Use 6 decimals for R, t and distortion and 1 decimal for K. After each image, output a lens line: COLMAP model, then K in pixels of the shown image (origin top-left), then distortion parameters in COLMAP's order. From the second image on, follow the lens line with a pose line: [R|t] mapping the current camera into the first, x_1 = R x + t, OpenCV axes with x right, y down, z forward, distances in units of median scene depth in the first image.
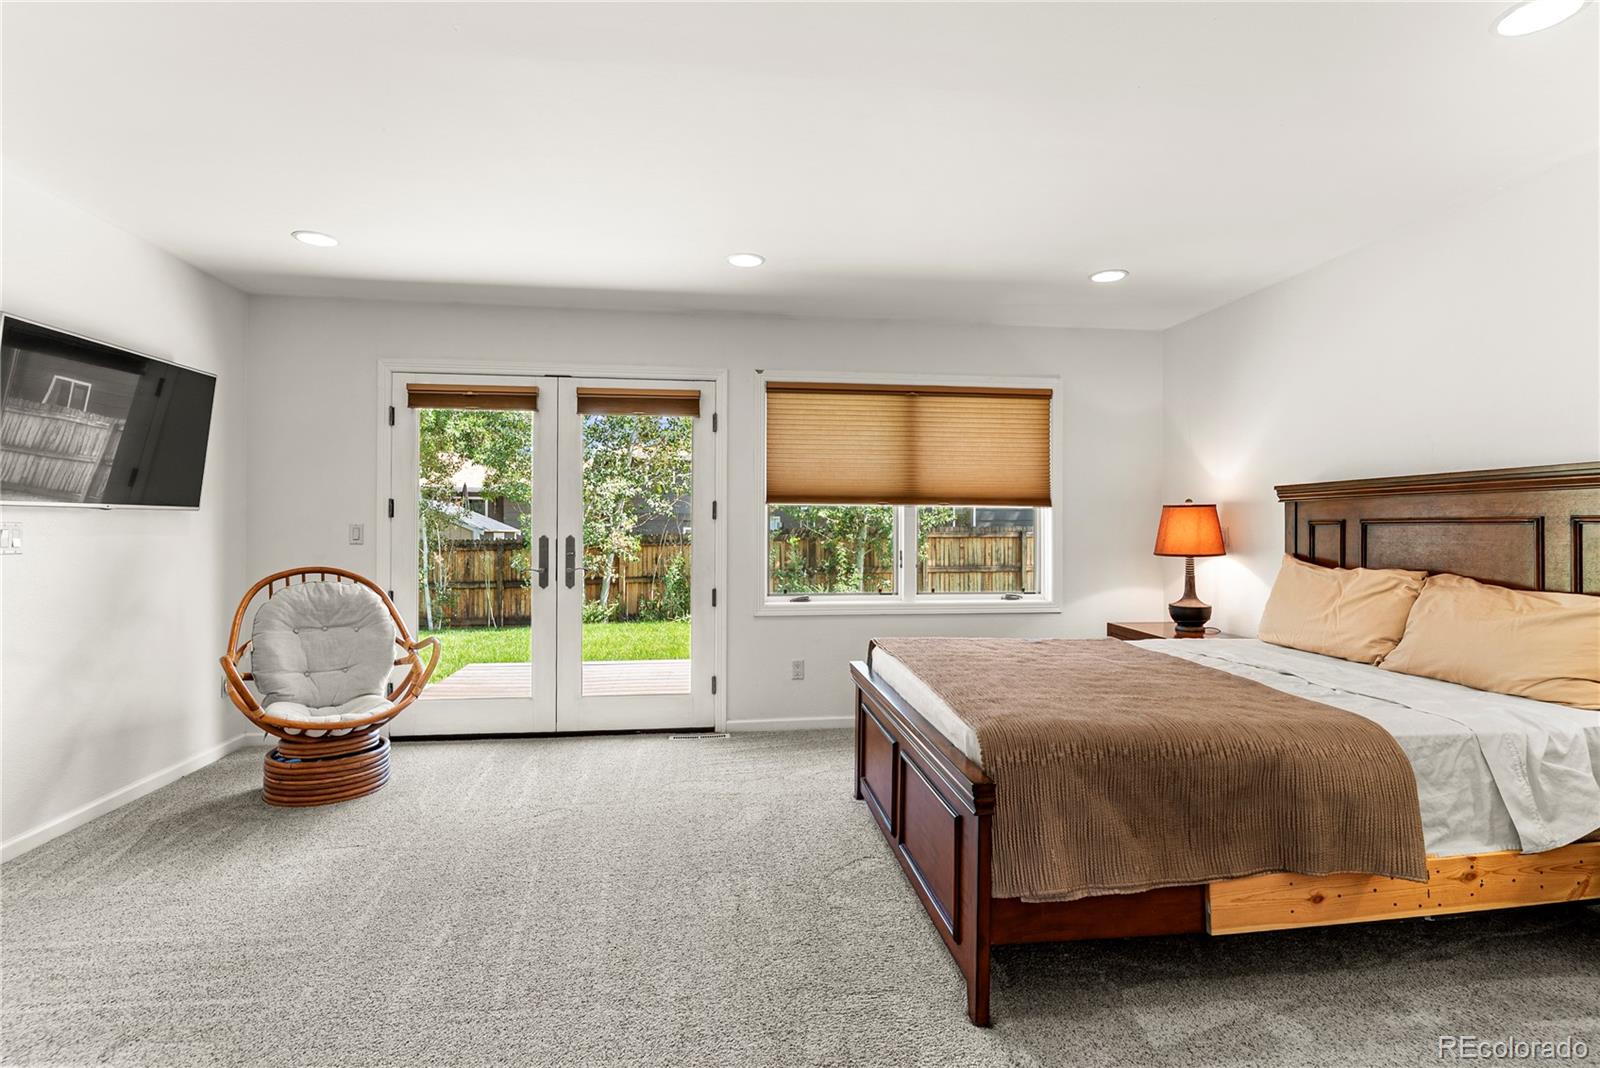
lens RADIAL K [[781.2, 0, 800.0], [0, 781.2, 534.0], [0, 0, 1]] dist [-0.000157, -0.000138]
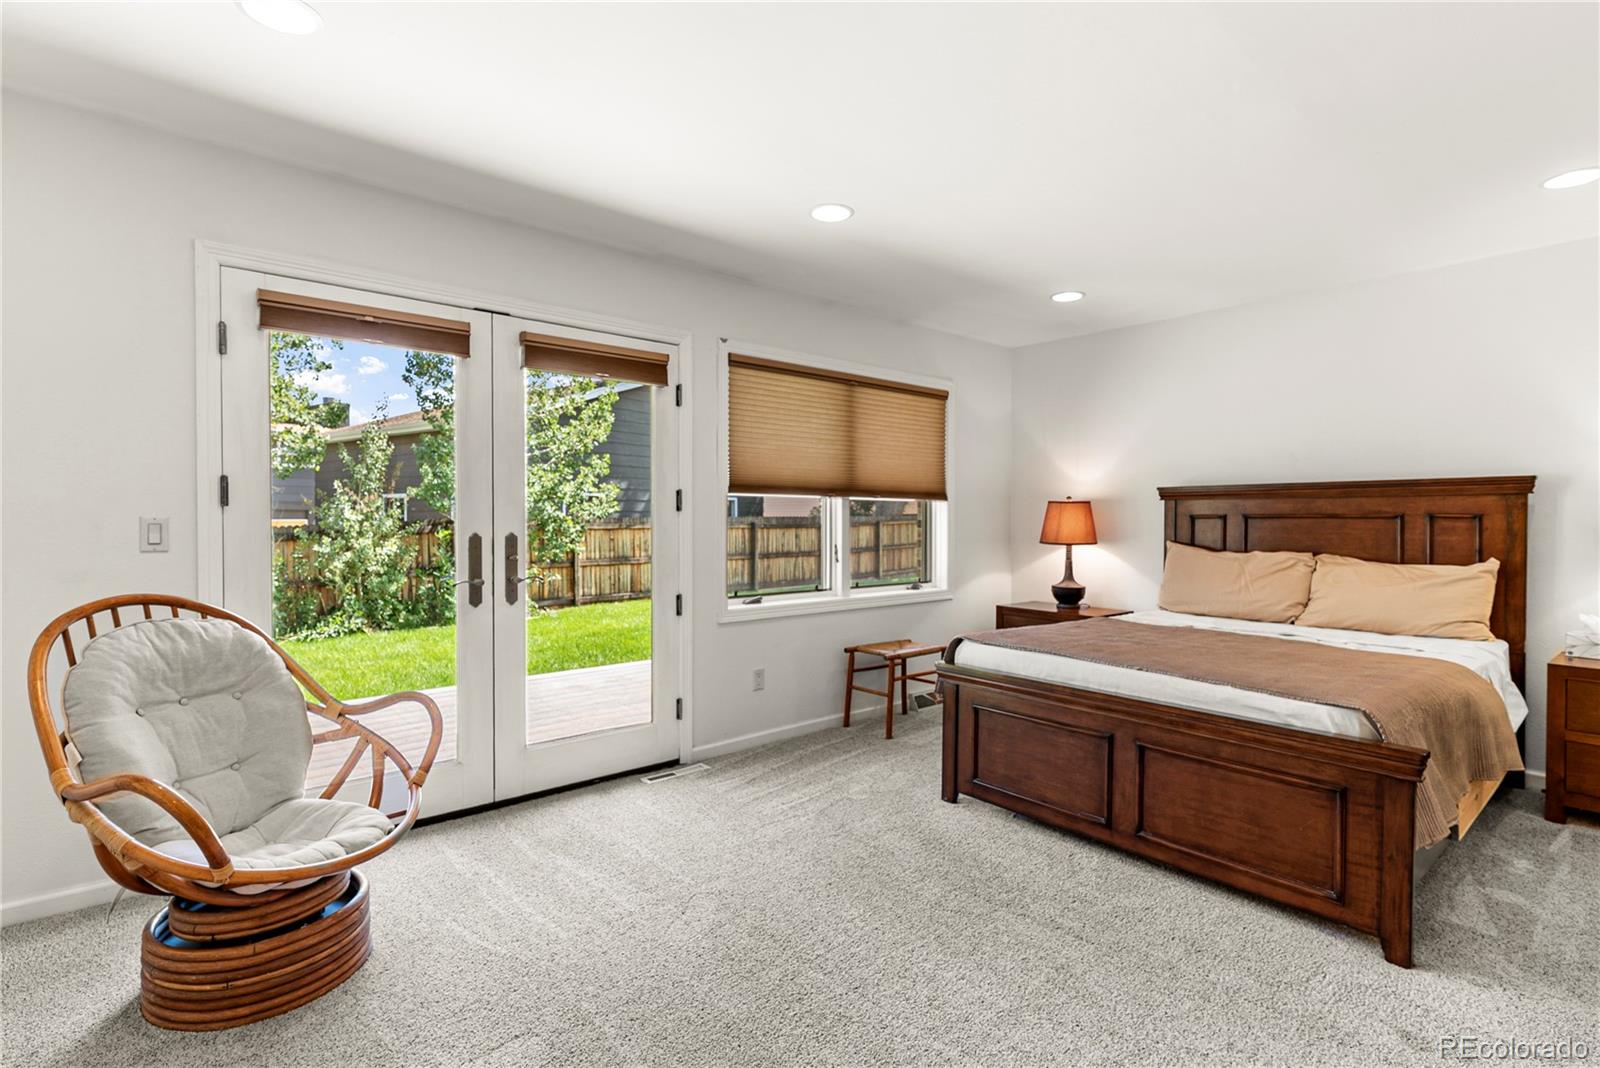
lens RADIAL K [[775.4, 0, 802.1], [0, 775.4, 541.9], [0, 0, 1]] dist [0.000000, 0.000286]
pose [[0.832102, -0.017555, 0.554345, -0.478202], [0.004929, 0.999694, 0.024261, -0.006026], [-0.554601, -0.017455, 0.831934, 0.245476]]
